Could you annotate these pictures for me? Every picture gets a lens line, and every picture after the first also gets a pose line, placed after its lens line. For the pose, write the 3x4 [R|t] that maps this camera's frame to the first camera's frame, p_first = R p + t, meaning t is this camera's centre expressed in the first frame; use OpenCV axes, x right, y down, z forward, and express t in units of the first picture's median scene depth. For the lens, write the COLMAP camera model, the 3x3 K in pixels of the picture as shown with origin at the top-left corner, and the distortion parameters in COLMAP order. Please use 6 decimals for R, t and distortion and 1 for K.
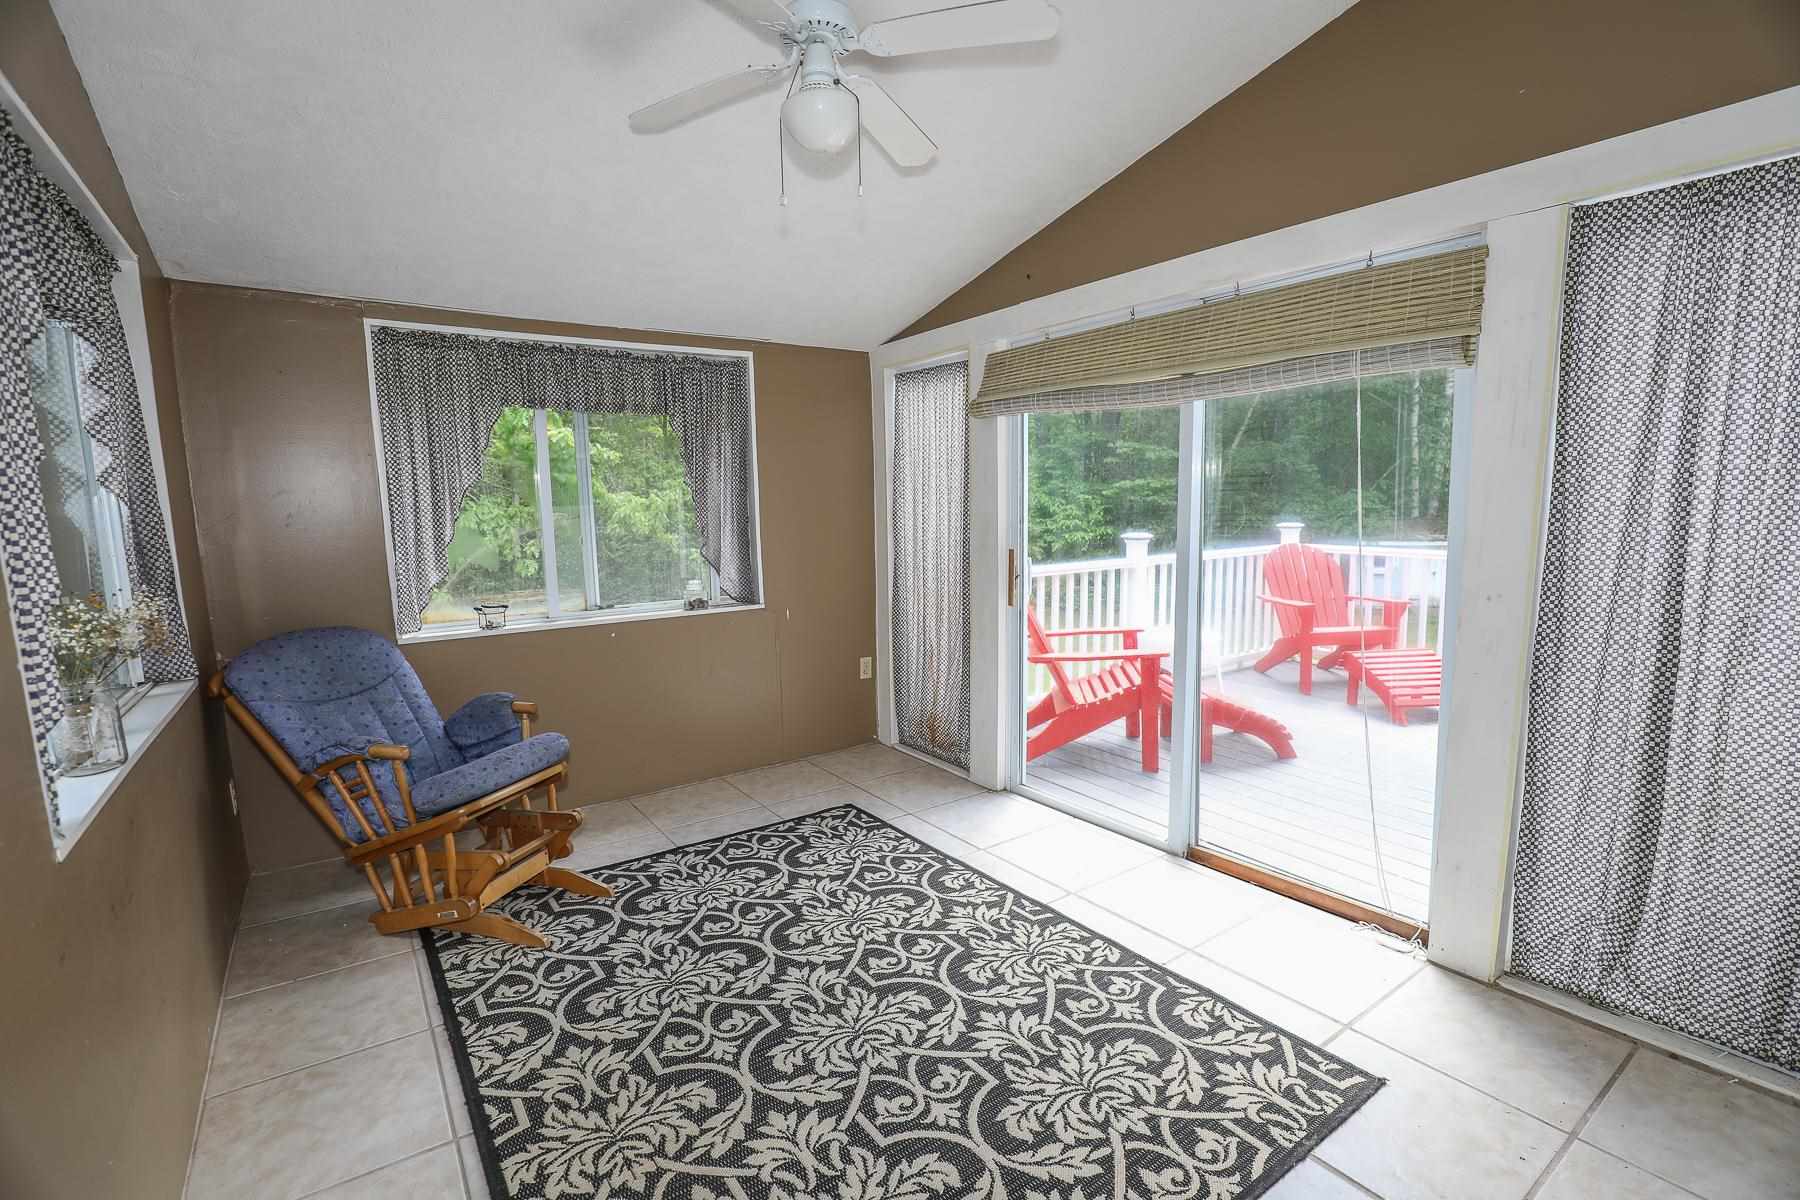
lens RADIAL K [[821.7, 0, 899.5], [0, 821.7, 601.7], [0, 0, 1]] dist [-0.025556, 0.004620]
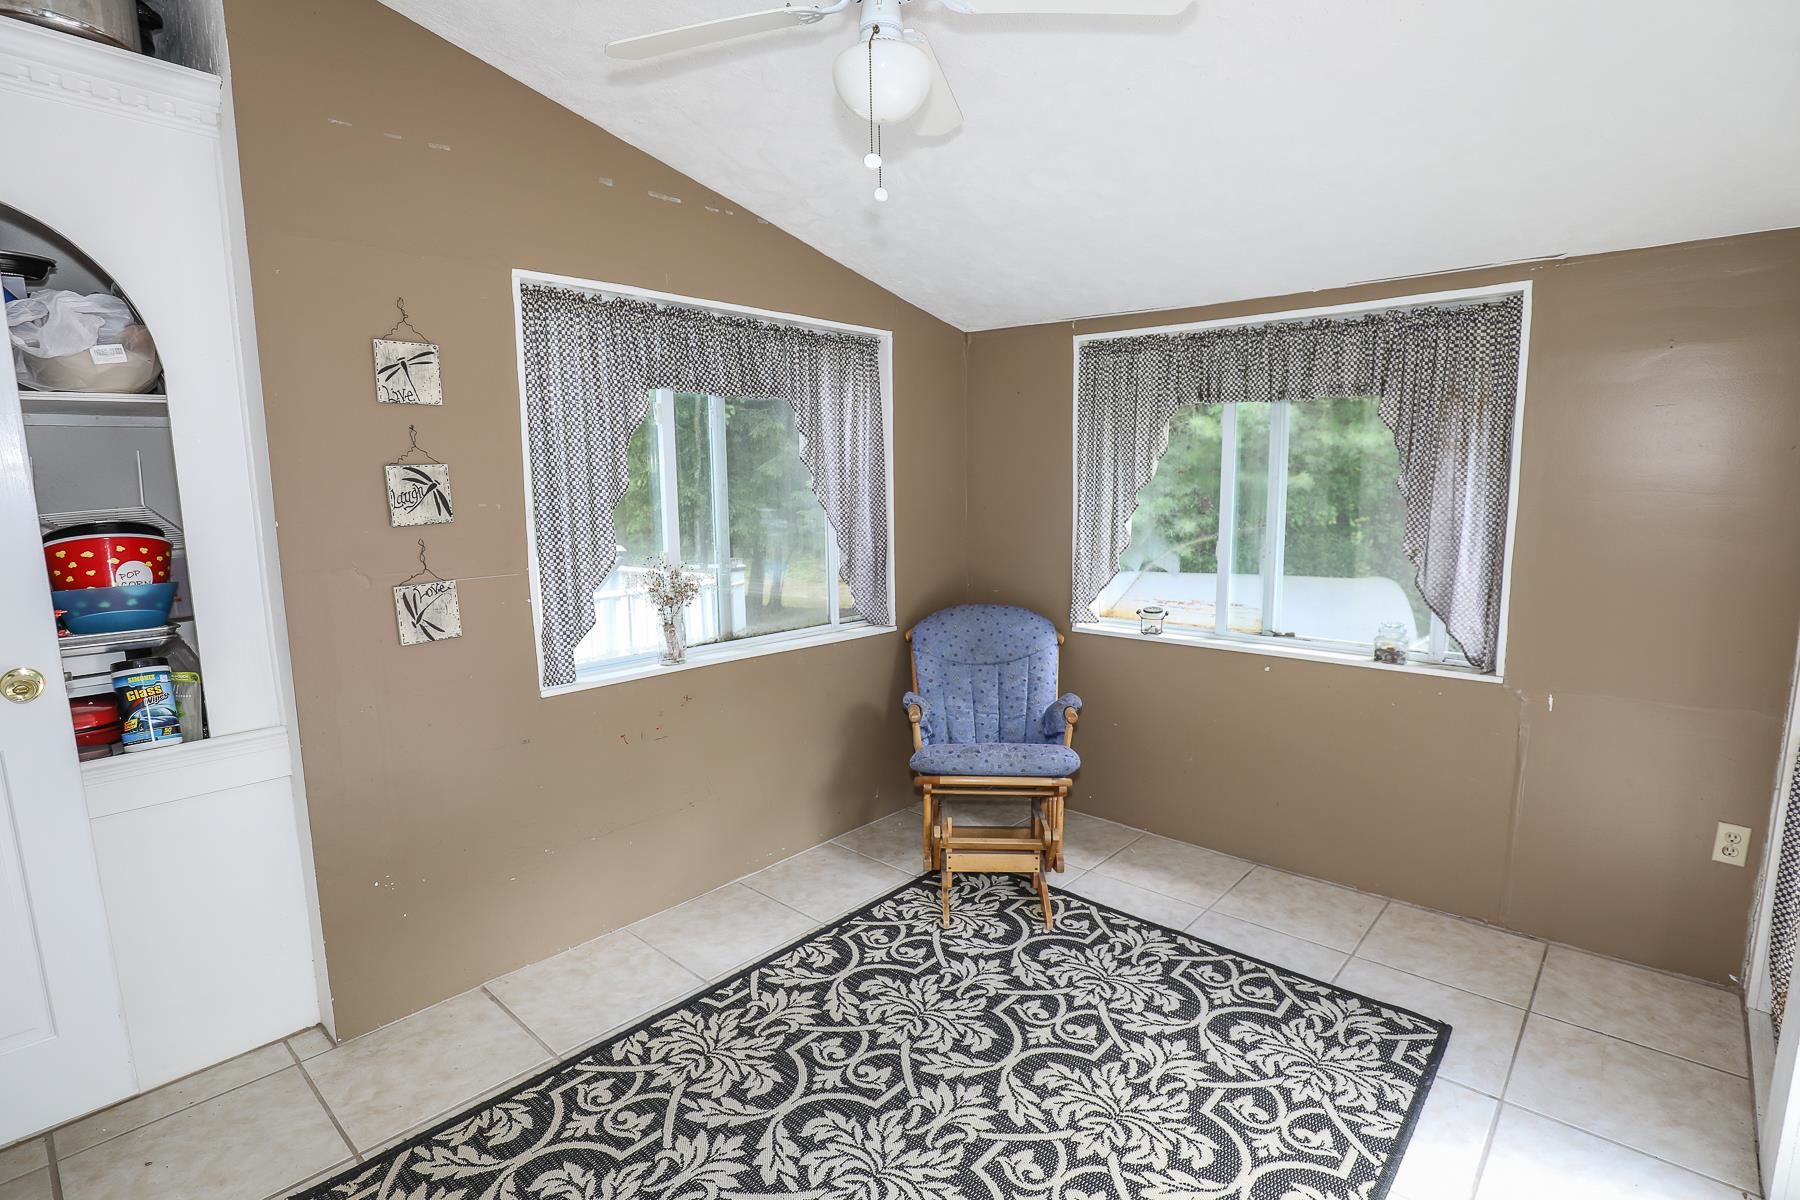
lens RADIAL K [[874.2, 0, 903.1], [0, 874.2, 606.8], [0, 0, 1]] dist [-0.023652, 0.000428]
pose [[0.237417, 0.157336, -0.958581, 0.470404], [-0.115345, 0.984381, 0.133002, -0.113741], [0.964535, 0.078991, 0.251857, 0.487796]]
